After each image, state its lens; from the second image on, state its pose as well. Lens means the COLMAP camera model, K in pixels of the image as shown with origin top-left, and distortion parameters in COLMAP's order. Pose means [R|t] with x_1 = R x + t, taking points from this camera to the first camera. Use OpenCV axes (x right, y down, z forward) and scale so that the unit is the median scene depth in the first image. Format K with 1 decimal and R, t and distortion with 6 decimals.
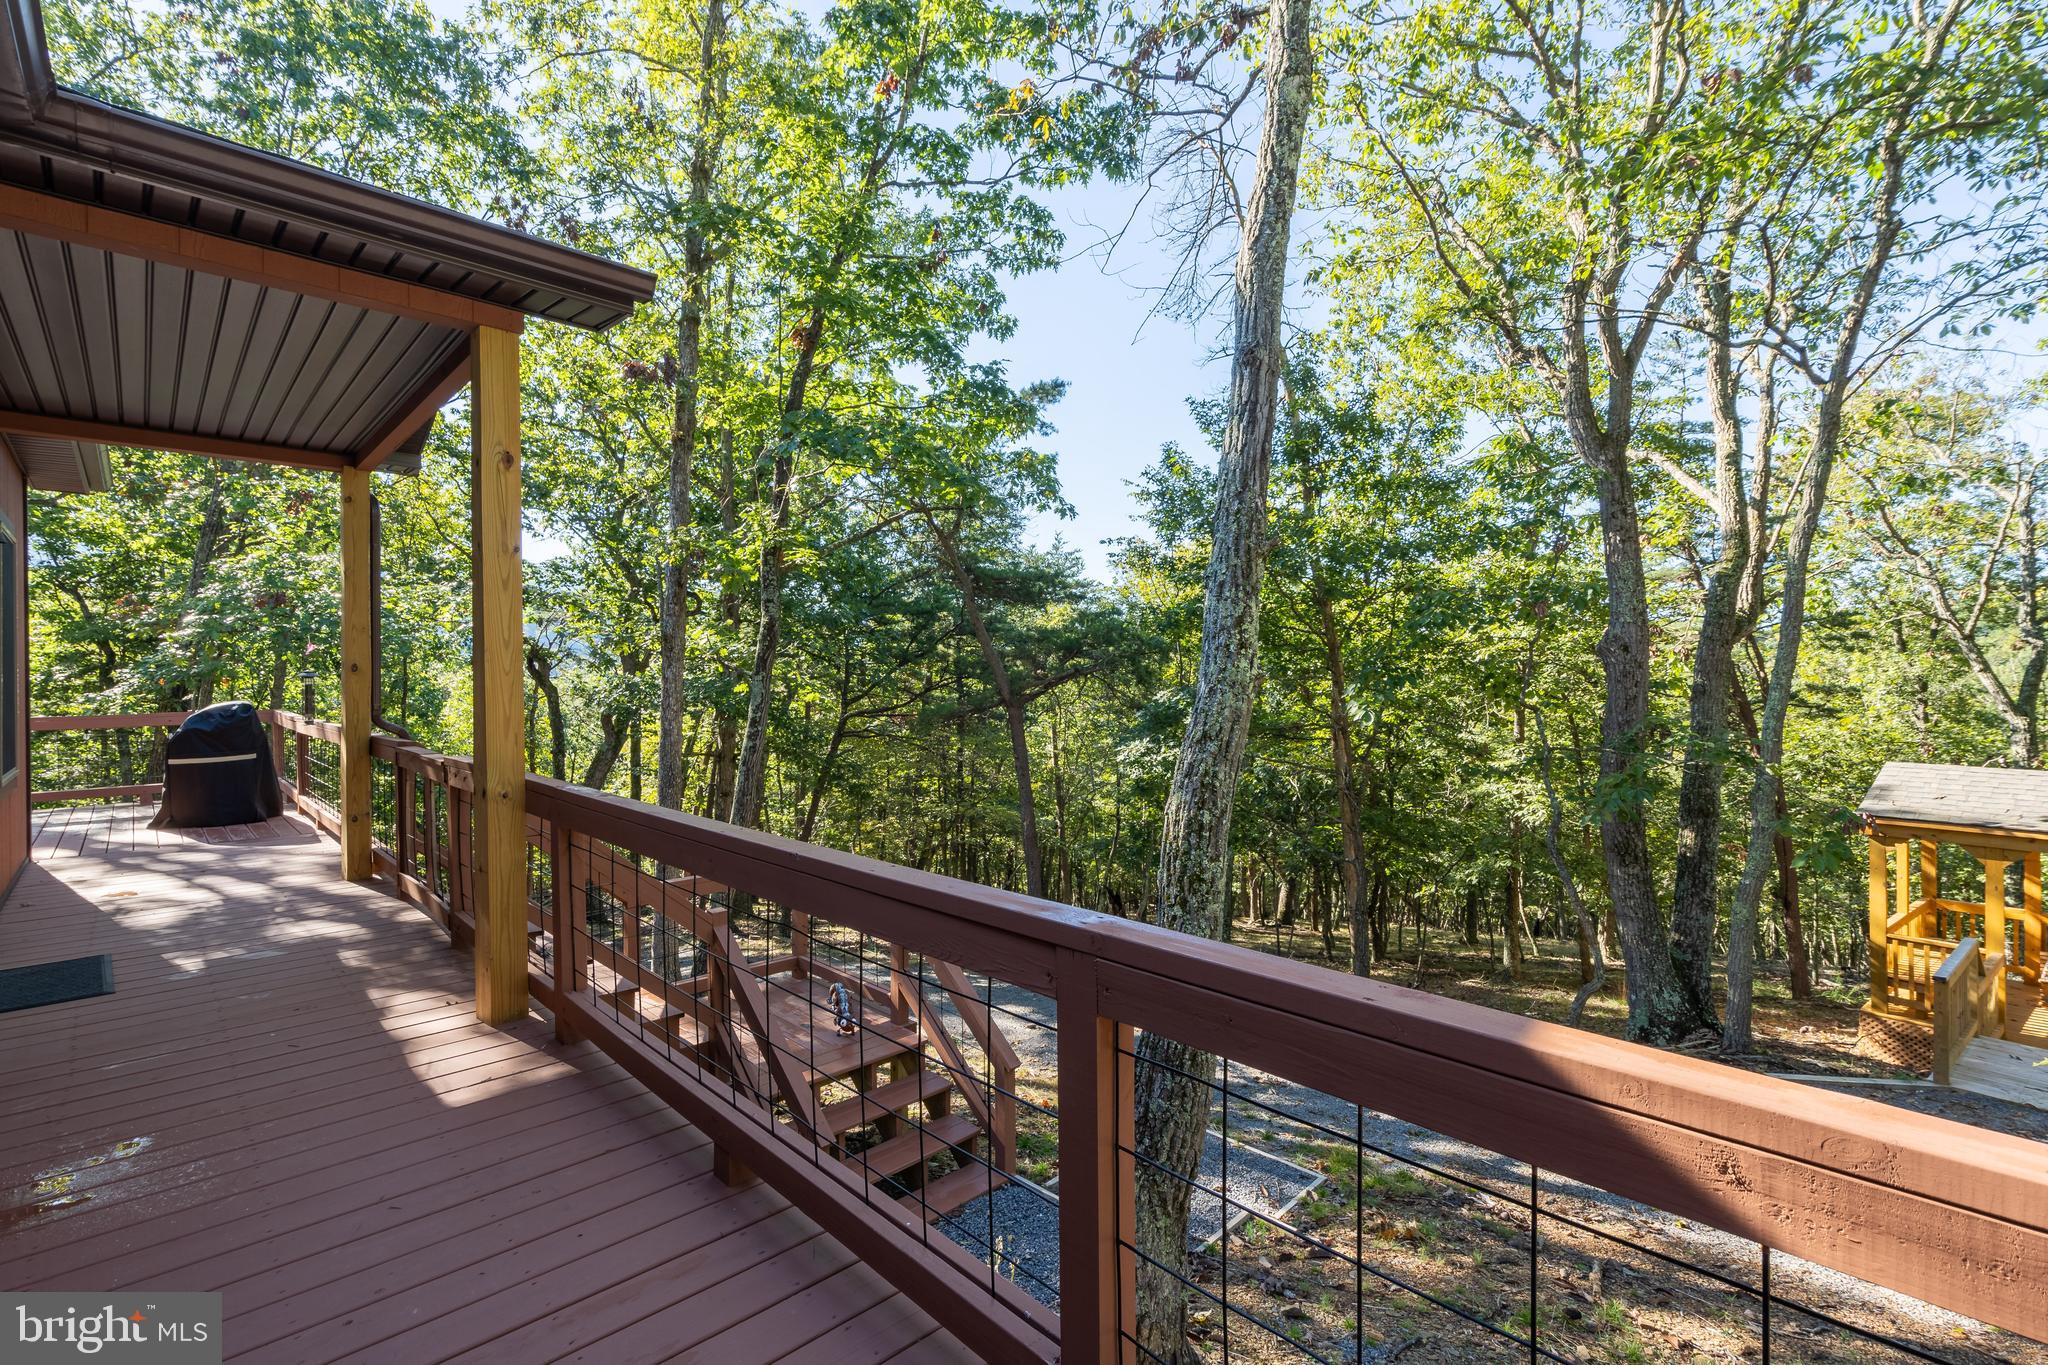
lens RADIAL K [[939.2, 0, 1024.6], [0, 939.2, 683.3], [0, 0, 1]] dist [-0.003808, 0.001659]
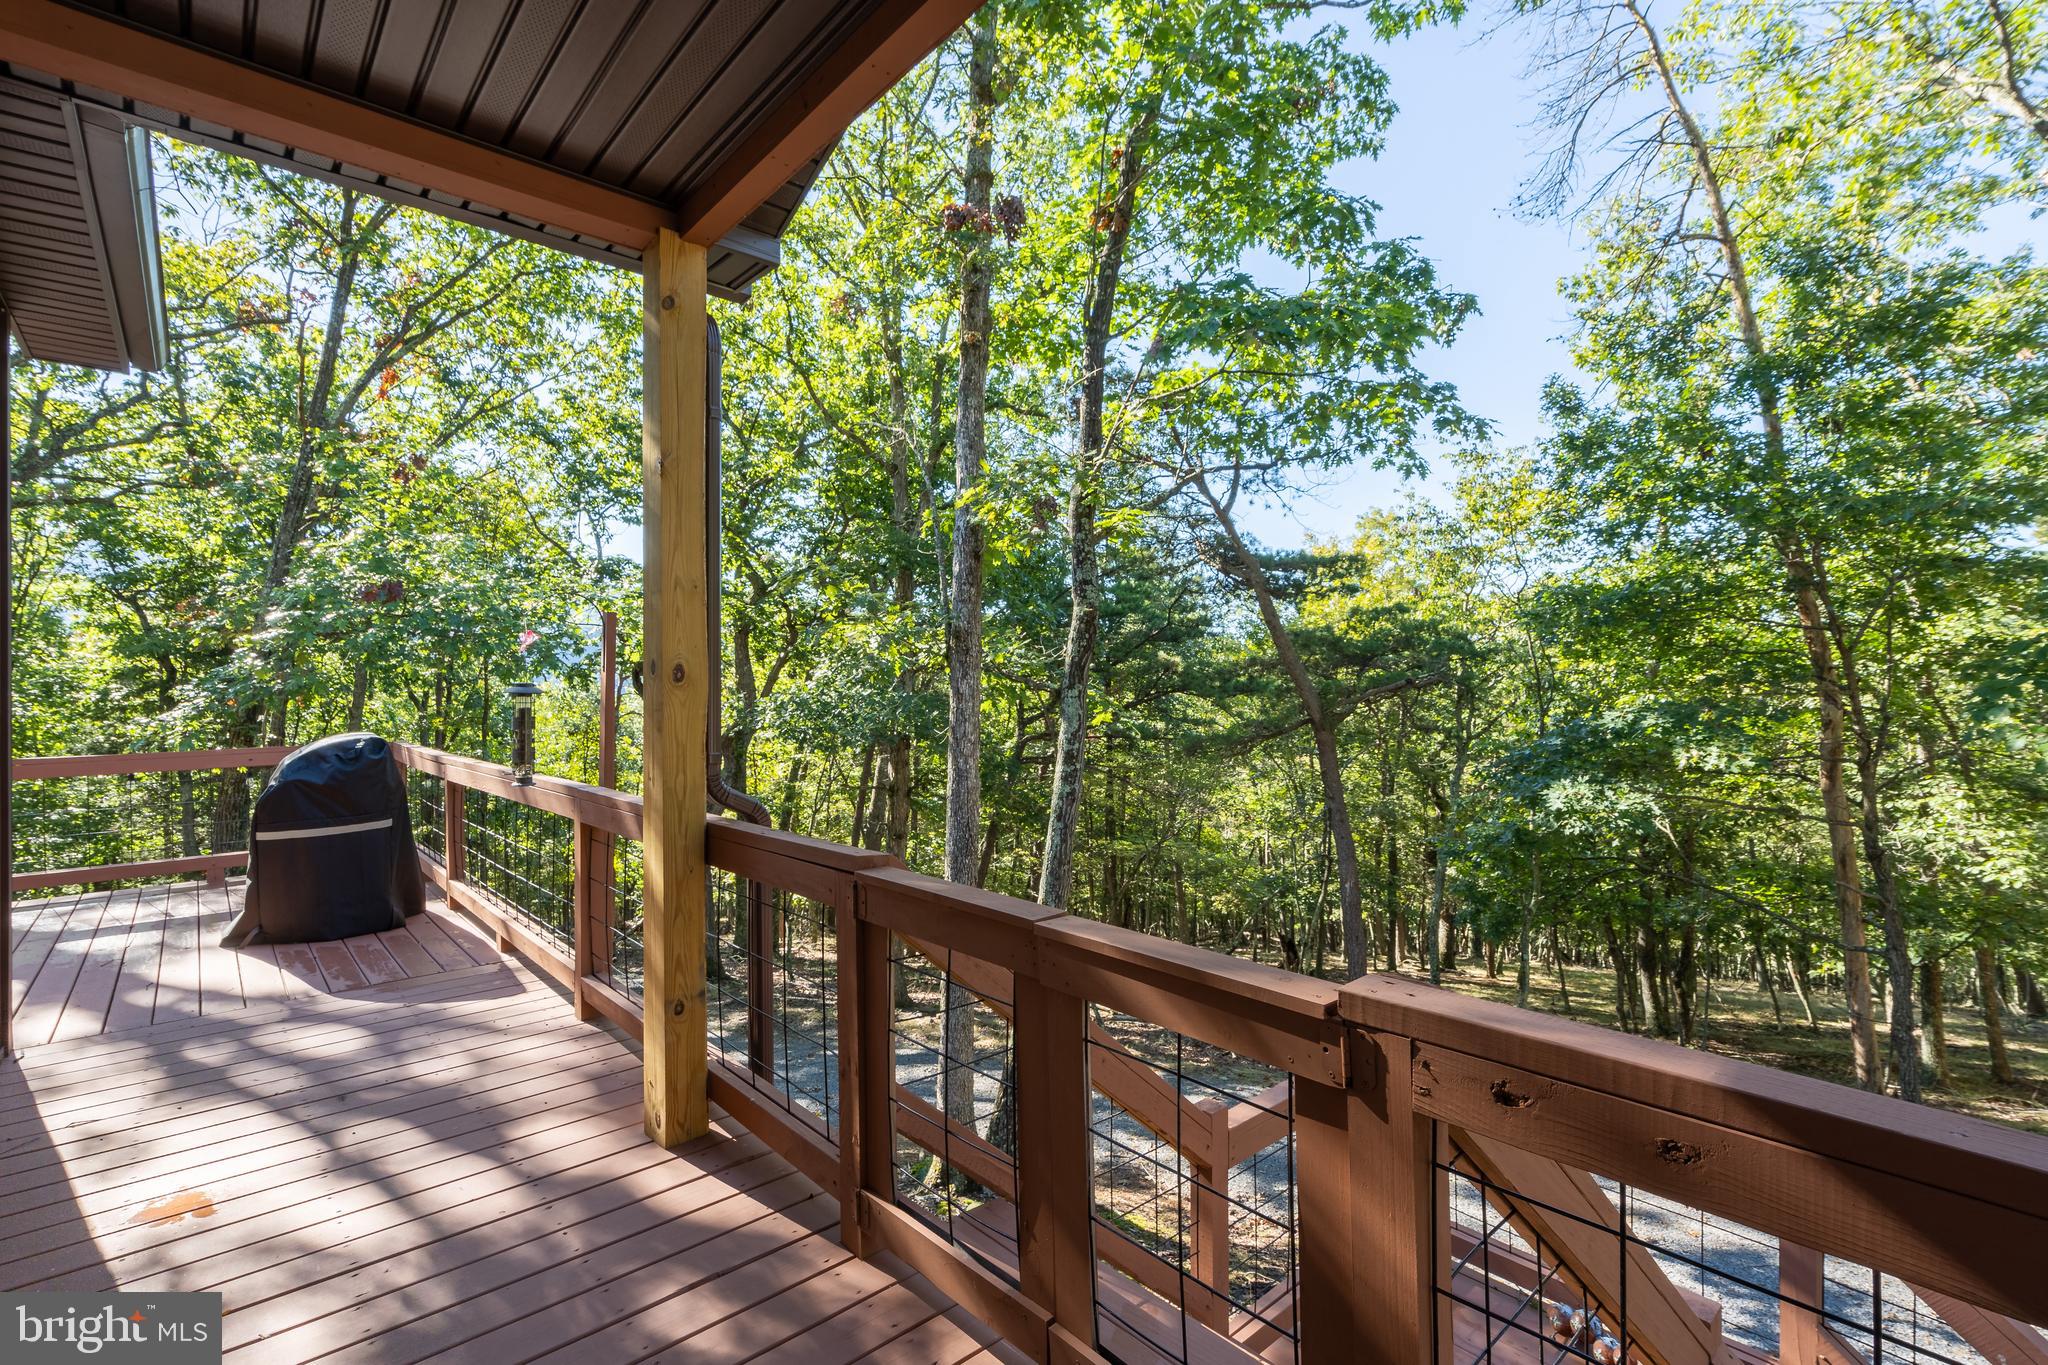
lens RADIAL K [[939.2, 0, 1023.4], [0, 939.2, 682.8], [0, 0, 1]] dist [-0.003808, 0.001659]
pose [[0.999358, -0.004731, -0.035507, -0.221599], [0.004154, 0.999858, -0.016307, -0.001896], [0.035579, 0.016149, 0.999236, 0.229361]]
